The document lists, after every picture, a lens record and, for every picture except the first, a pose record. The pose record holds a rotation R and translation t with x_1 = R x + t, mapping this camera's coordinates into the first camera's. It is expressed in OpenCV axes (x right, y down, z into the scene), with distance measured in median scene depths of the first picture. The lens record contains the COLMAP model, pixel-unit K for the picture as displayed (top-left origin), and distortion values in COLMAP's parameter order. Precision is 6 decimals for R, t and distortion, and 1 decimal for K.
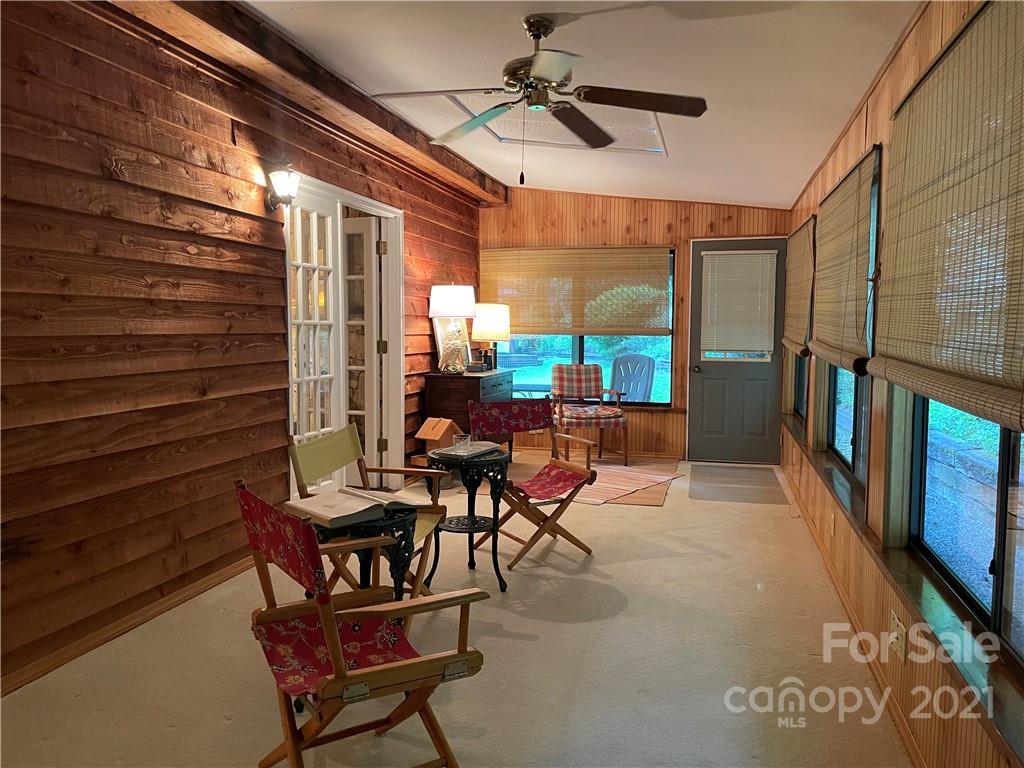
lens RADIAL K [[779.2, 0, 507.2], [0, 779.2, 380.2], [0, 0, 1]] dist [0.092483, -0.123671]
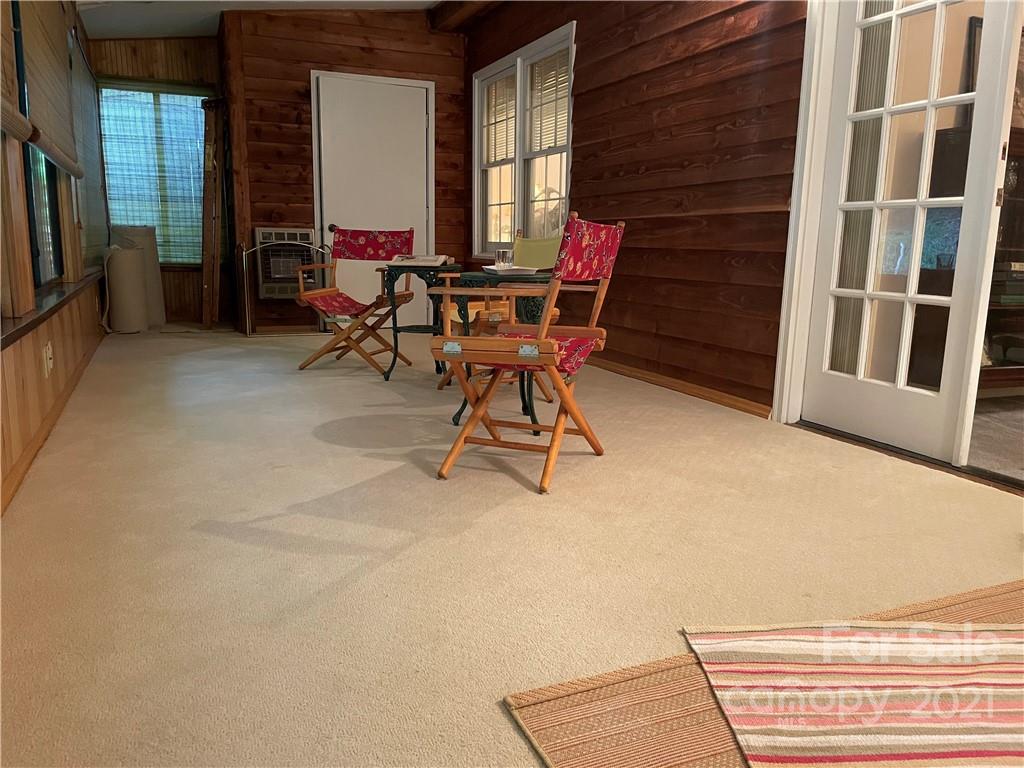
lens RADIAL K [[779.2, 0, 508.1], [0, 779.2, 389.4], [0, 0, 1]] dist [0.092483, -0.123671]
pose [[-0.782197, 0.101094, -0.614774, 0.472590], [-0.062477, 0.969047, 0.238841, 0.012289], [0.619890, 0.225230, -0.751670, 1.628024]]
